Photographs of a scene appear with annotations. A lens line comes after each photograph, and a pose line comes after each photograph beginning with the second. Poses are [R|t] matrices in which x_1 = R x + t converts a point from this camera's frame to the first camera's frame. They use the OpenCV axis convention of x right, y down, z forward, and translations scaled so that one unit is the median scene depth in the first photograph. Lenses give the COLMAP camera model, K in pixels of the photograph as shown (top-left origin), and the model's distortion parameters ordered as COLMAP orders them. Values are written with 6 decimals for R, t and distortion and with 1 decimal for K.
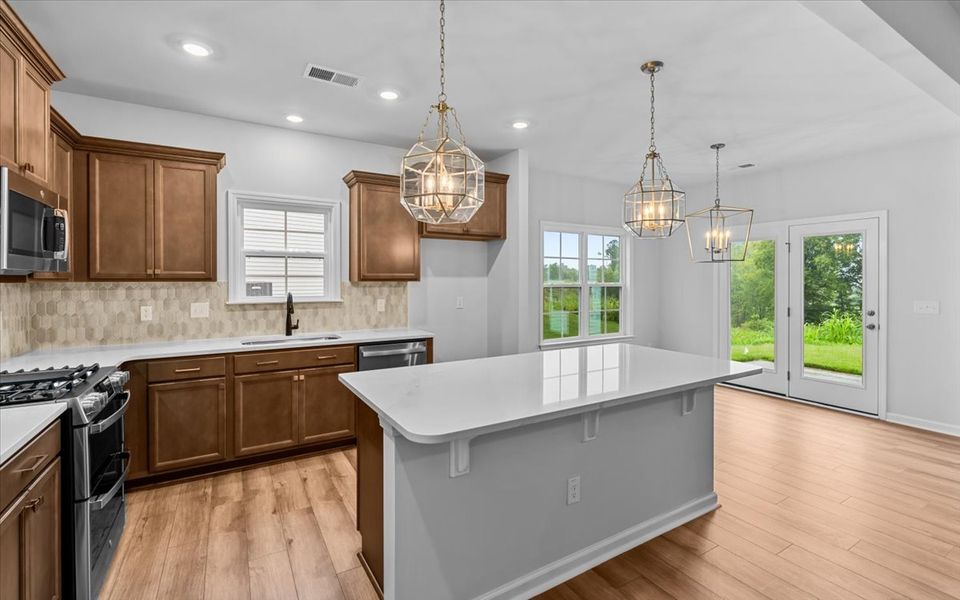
lens RADIAL K [[426.1, 0, 478.1], [0, 426.1, 280.1], [0, 0, 1]] dist [-0.003990, 0.000228]
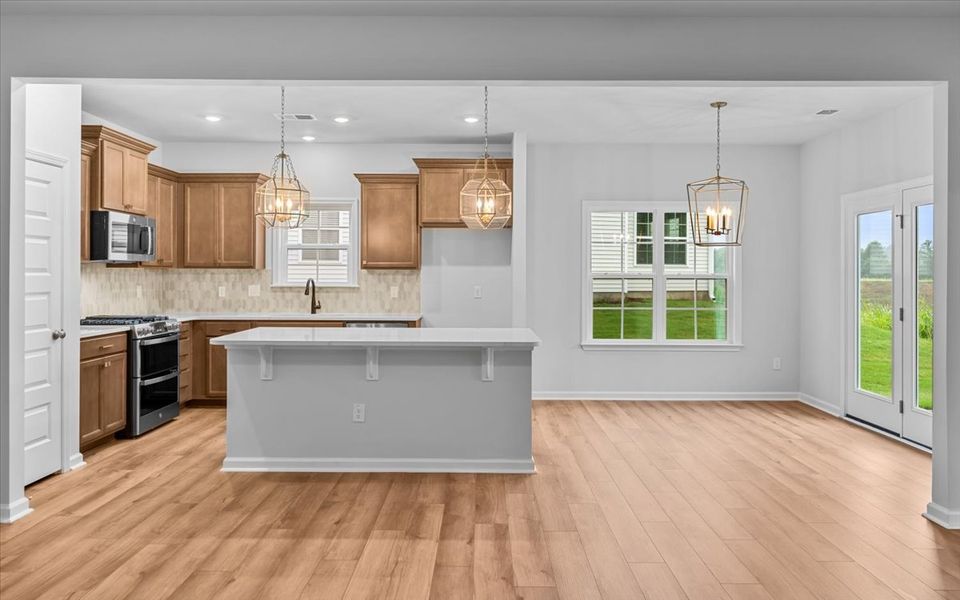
lens RADIAL K [[663.5, 0, 479.7], [0, 663.5, 271.7], [0, 0, 1]] dist [-0.006580, 0.006303]
pose [[0.856479, 0.000931, -0.516181, 0.842979], [-0.004520, 0.999974, -0.005696, 0.017049], [0.516163, 0.007212, 0.856460, -0.336884]]
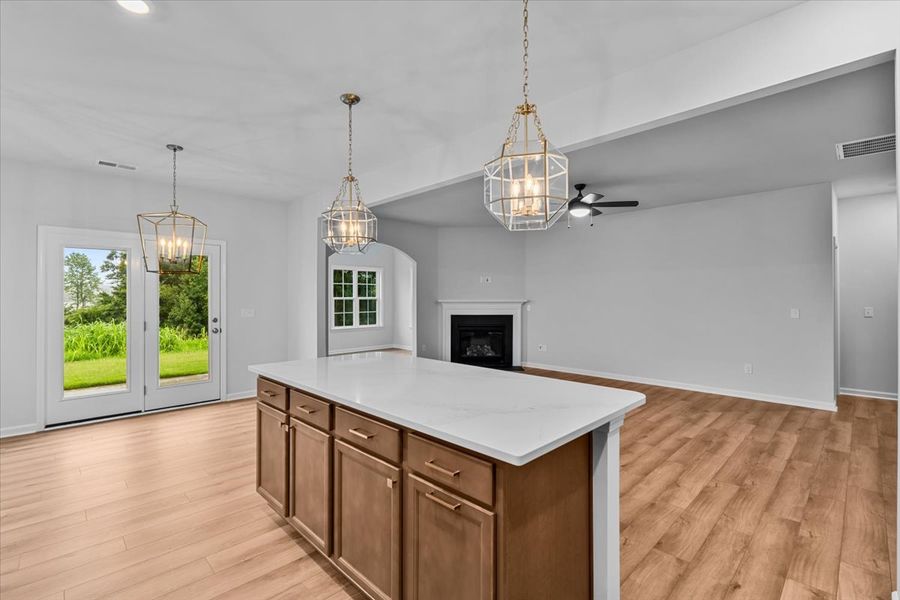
lens RADIAL K [[402.1, 0, 448.3], [0, 402.1, 296.7], [0, 0, 1]] dist [-0.000905, -0.000482]
pose [[-0.231531, -0.001153, 0.972827, -0.421684], [0.003112, 0.999993, 0.001926, 0.008382], [-0.972823, 0.003473, -0.231526, 0.637544]]
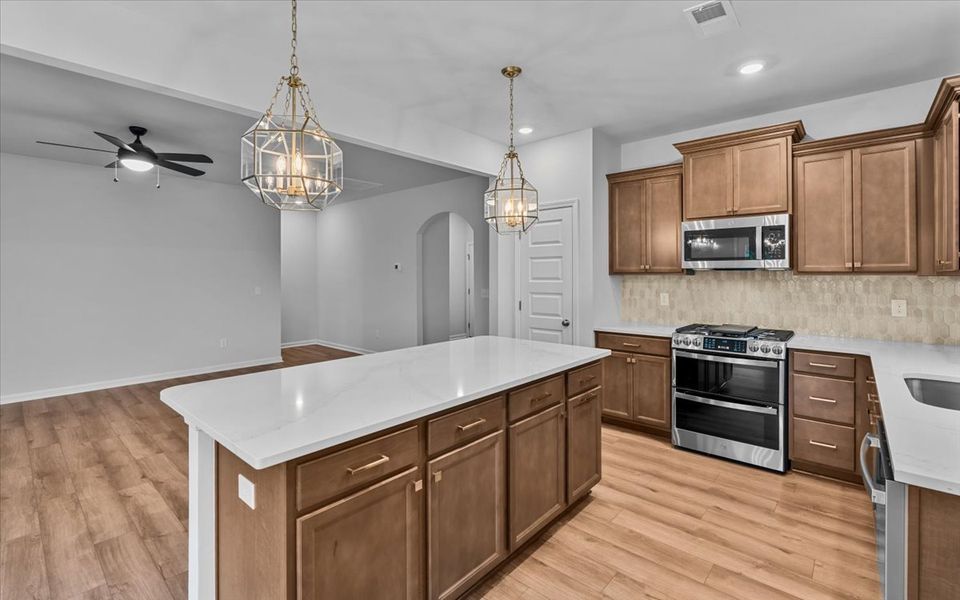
lens RADIAL K [[426.1, 0, 476.1], [0, 426.1, 274.7], [0, 0, 1]] dist [-0.003990, 0.000228]
pose [[-0.954800, 0.000419, -0.297247, 0.216572], [-0.000042, 0.999999, 0.001546, 0.001284], [0.297247, 0.001488, -0.954799, 1.096118]]
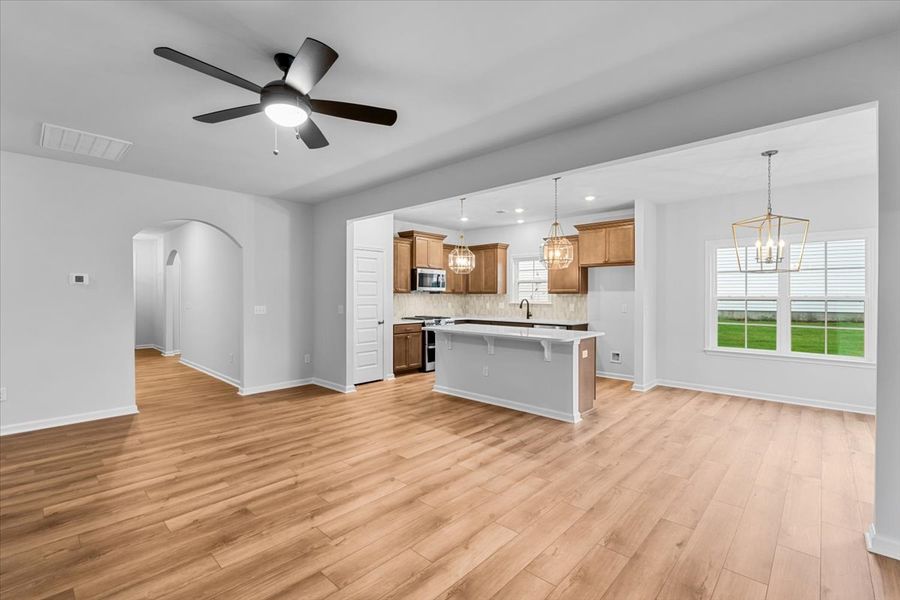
lens RADIAL K [[402.1, 0, 447.6], [0, 402.1, 293.6], [0, 0, 1]] dist [-0.000905, -0.000482]
pose [[0.274973, -0.006100, -0.961433, 1.263711], [-0.003862, 0.999965, -0.007449, 0.016303], [0.961444, 0.005761, 0.274940, 0.043171]]
